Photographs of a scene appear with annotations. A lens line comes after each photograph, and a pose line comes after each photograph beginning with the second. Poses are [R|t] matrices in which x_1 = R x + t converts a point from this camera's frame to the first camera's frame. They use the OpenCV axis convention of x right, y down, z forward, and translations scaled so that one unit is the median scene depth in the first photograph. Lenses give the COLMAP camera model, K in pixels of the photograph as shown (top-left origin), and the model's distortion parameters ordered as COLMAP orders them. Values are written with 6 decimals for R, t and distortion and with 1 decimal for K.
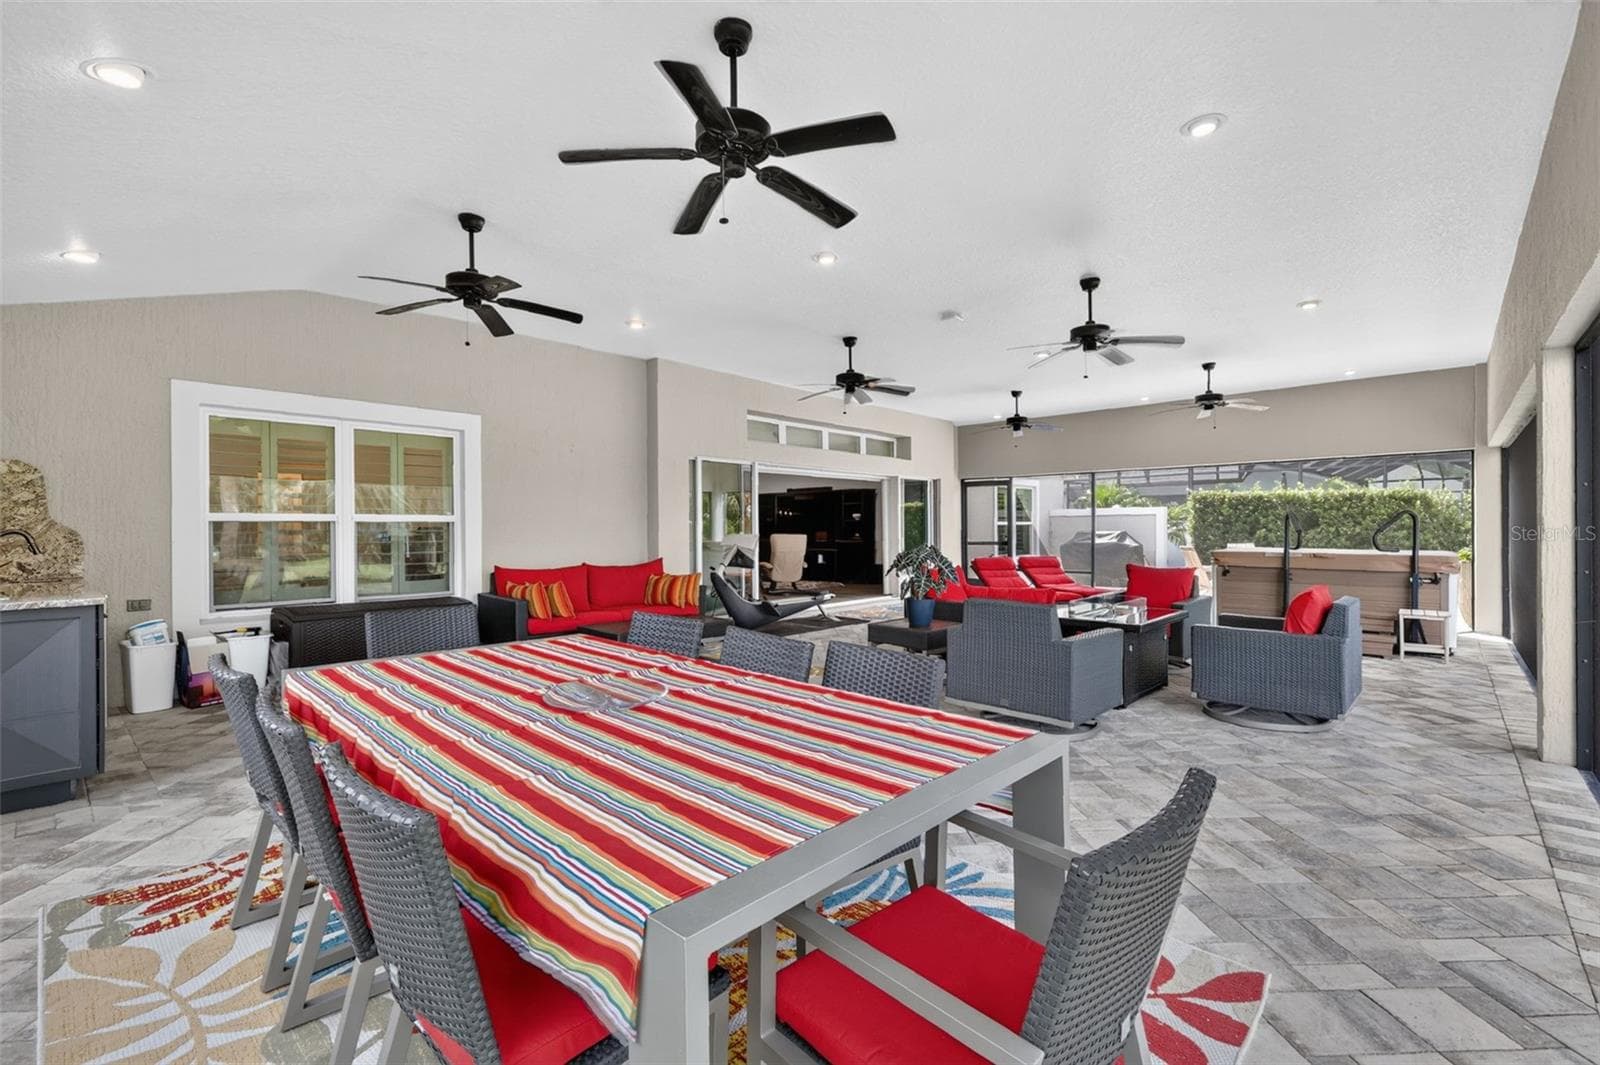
lens RADIAL K [[687.8, 0, 794.8], [0, 687.8, 524.5], [0, 0, 1]] dist [0.002275, 0.000347]
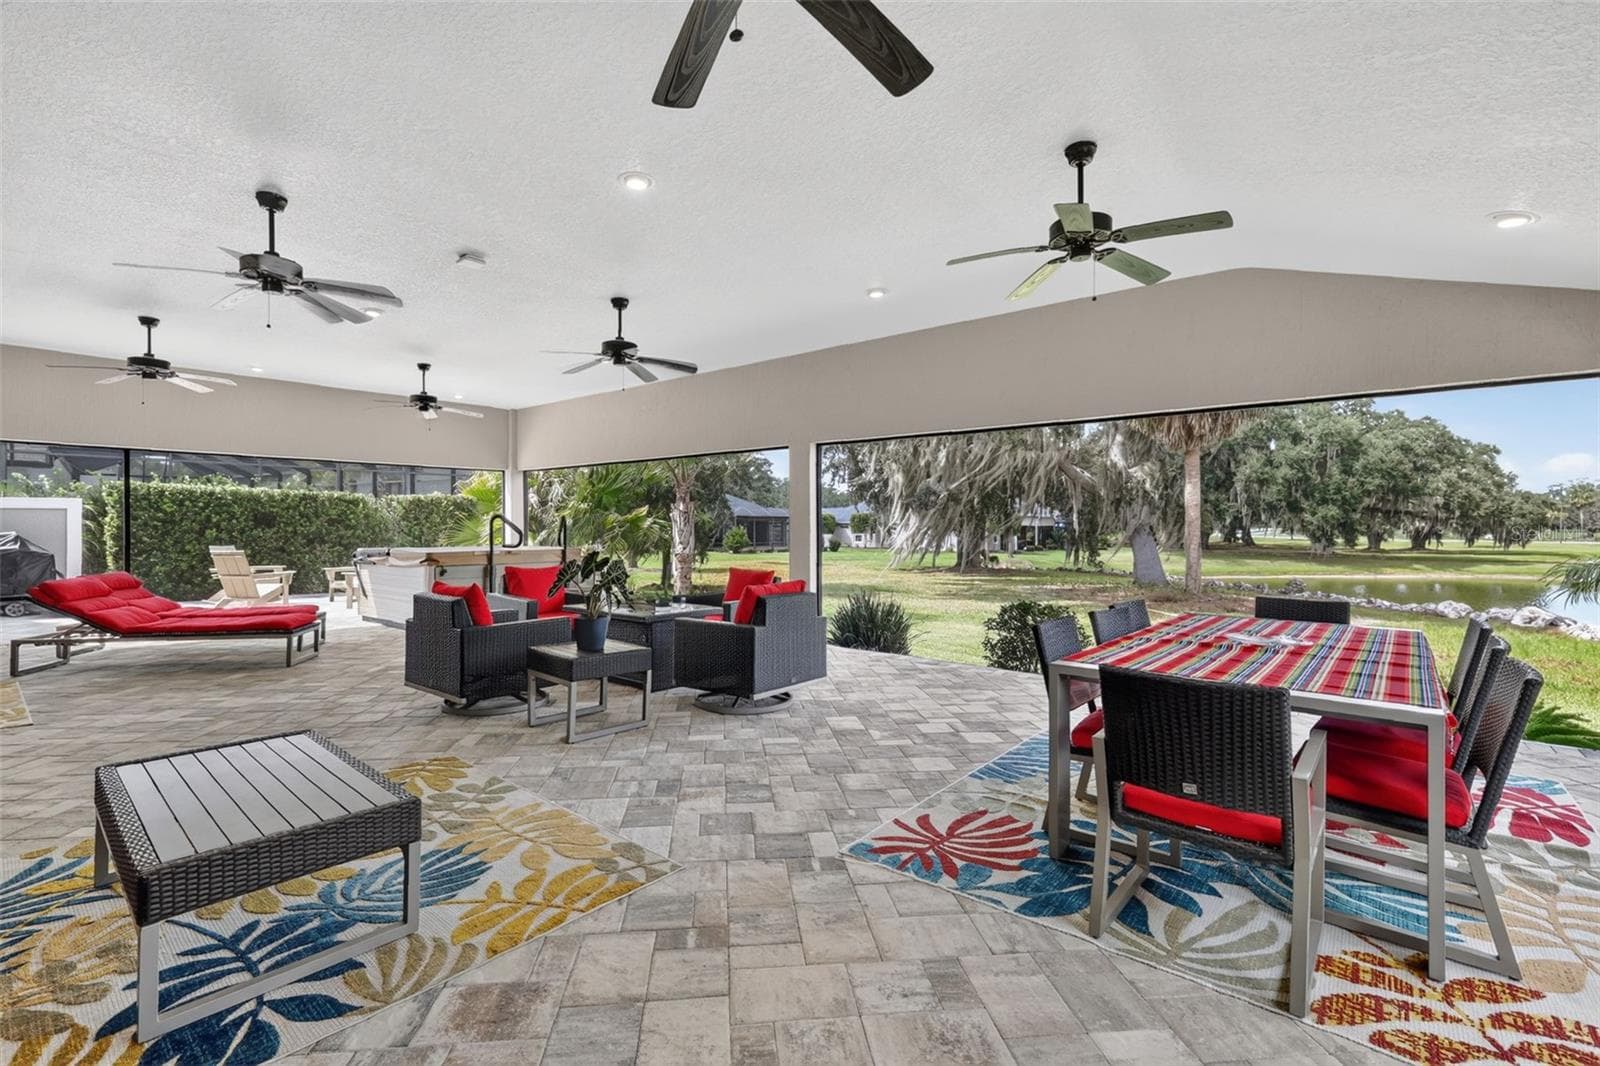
lens RADIAL K [[703.1, 0, 802.5], [0, 703.1, 509.7], [0, 0, 1]] dist [0.005561, 0.000306]
pose [[-0.051375, 0.022624, 0.998423, -0.270790], [-0.007963, 0.999702, -0.023063, -0.003414], [-0.998648, -0.009135, -0.051180, 0.314991]]
